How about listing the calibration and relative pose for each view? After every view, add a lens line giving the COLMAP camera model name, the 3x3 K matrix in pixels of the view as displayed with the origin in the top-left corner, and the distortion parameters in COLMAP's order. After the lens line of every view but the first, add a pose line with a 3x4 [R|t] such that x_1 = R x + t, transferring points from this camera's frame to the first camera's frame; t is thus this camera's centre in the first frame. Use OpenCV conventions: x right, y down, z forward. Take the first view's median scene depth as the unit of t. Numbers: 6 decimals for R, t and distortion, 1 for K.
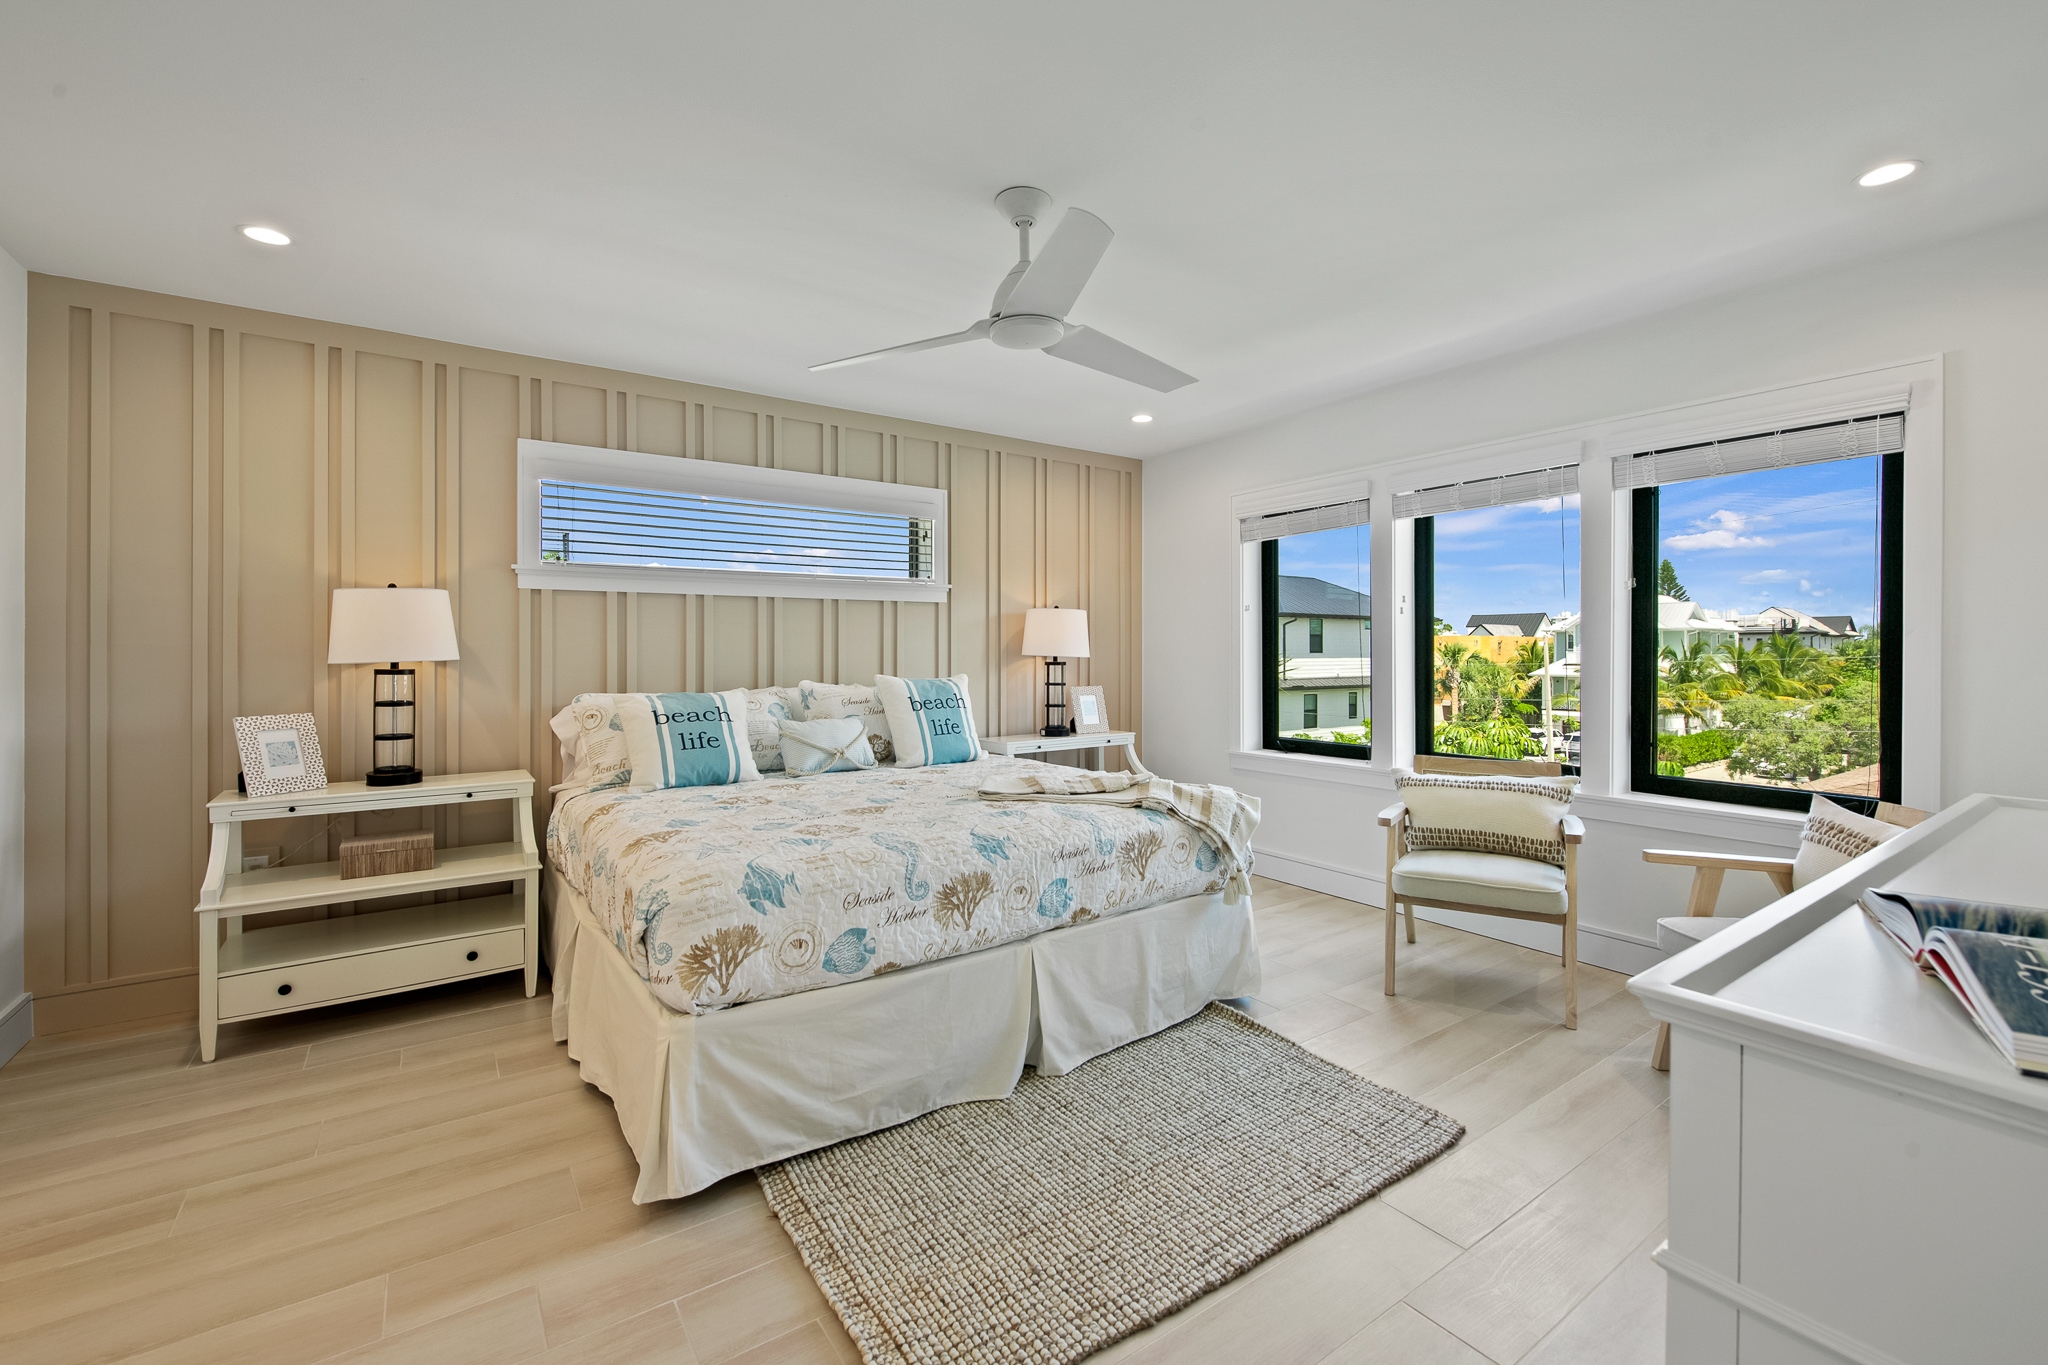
lens RADIAL K [[861.3, 0, 1026.8], [0, 861.3, 668.3], [0, 0, 1]] dist [0.000012, 0.000006]
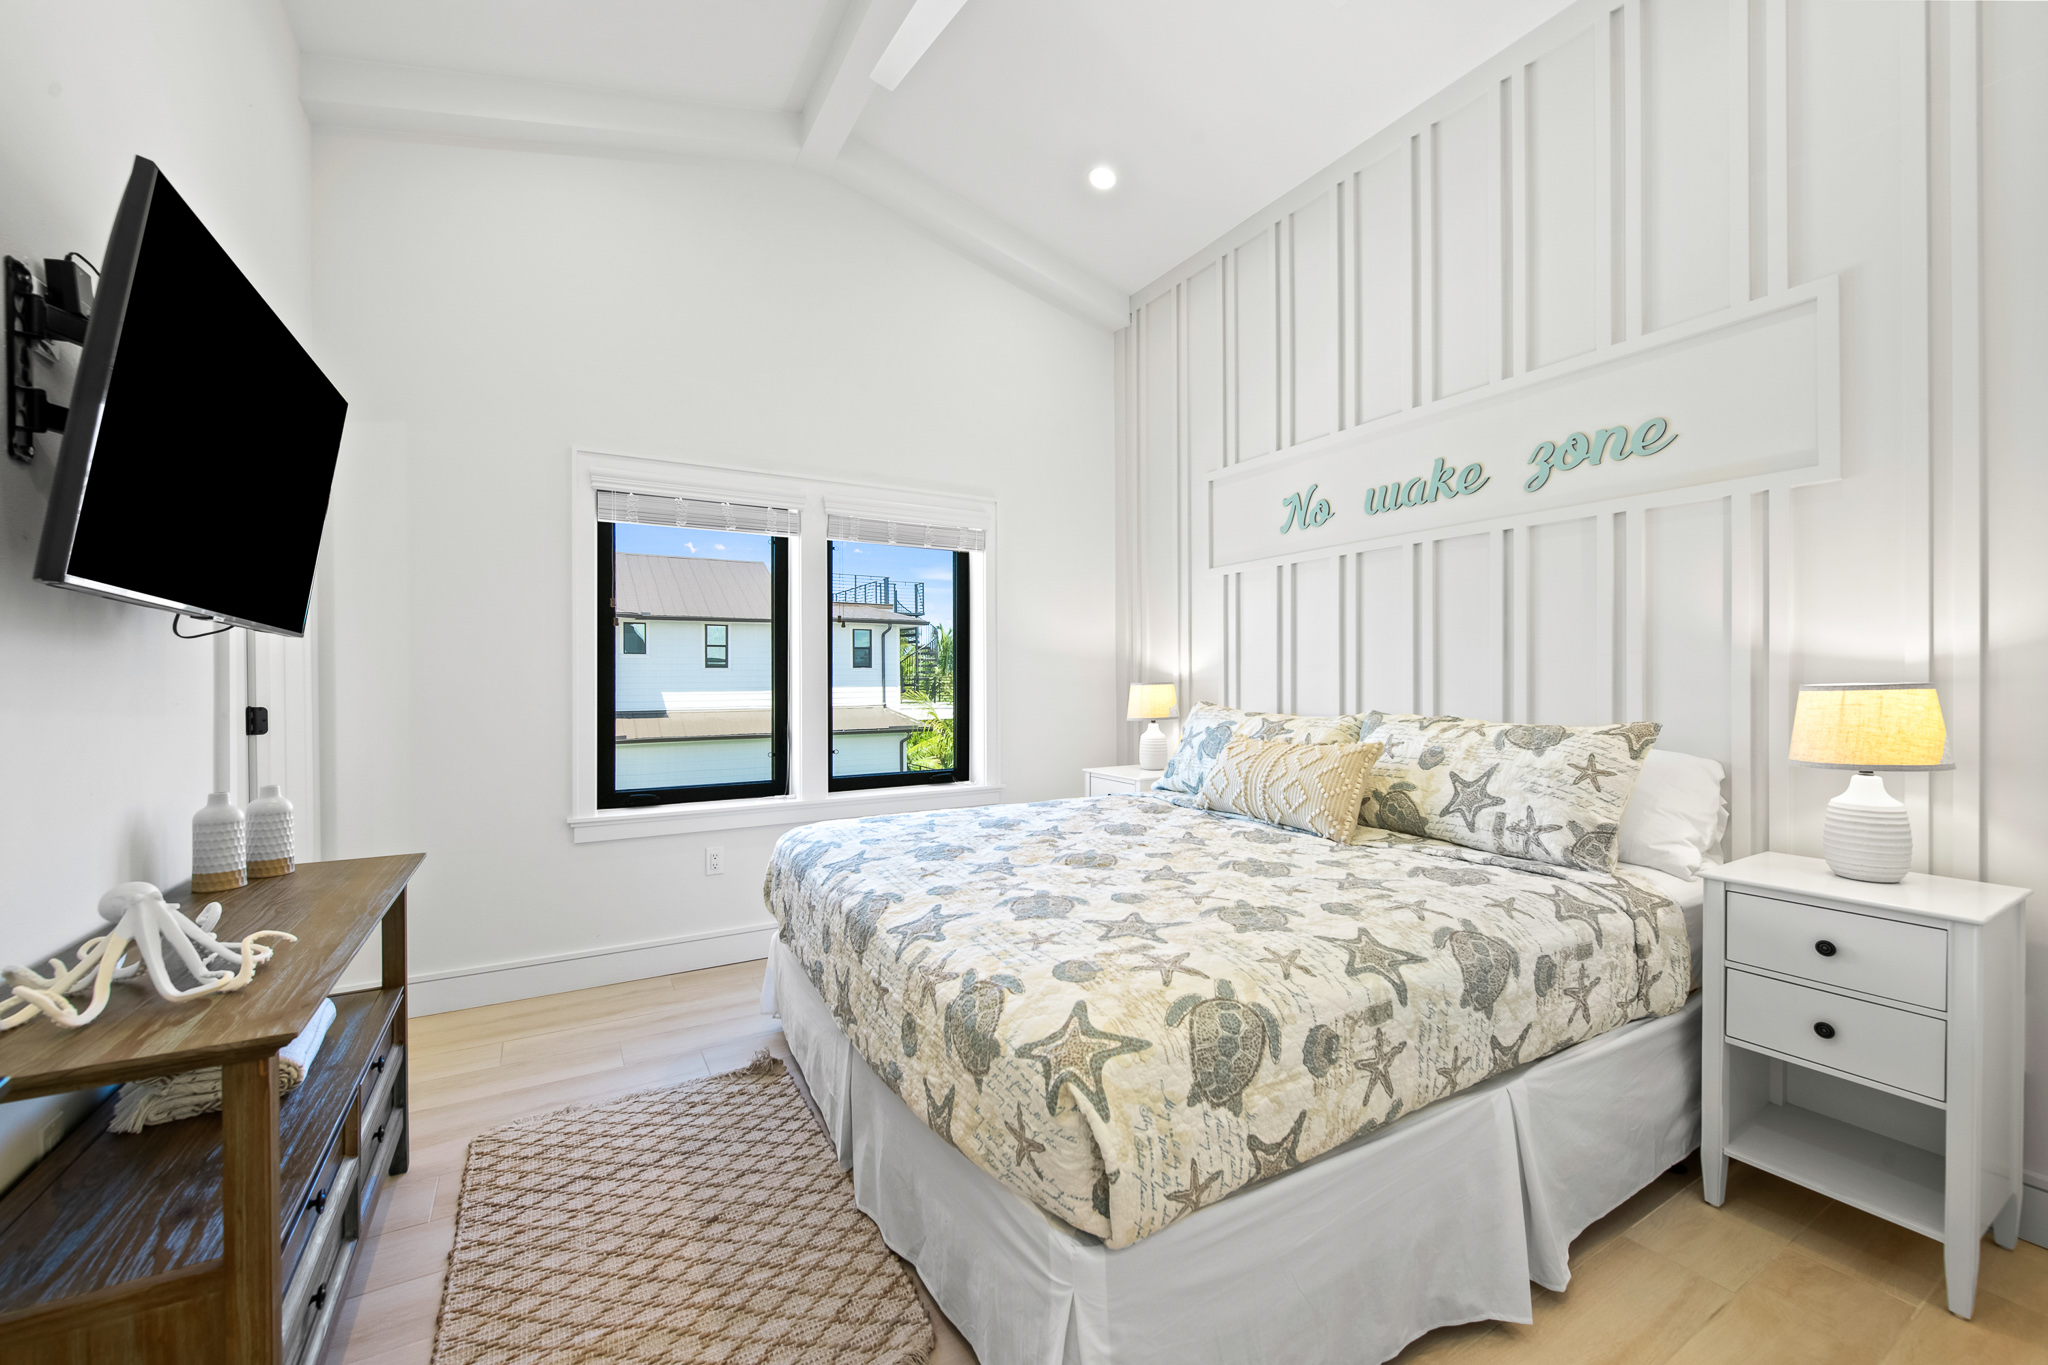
lens RADIAL K [[816.9, 0, 1023.4], [0, 816.9, 688.1], [0, 0, 1]] dist [0.000725, 0.000025]
pose [[0.081314, 0.002743, 0.996685, -0.335823], [0.006569, 0.999973, -0.003288, 0.002949], [-0.996667, 0.006815, 0.081294, 0.620315]]
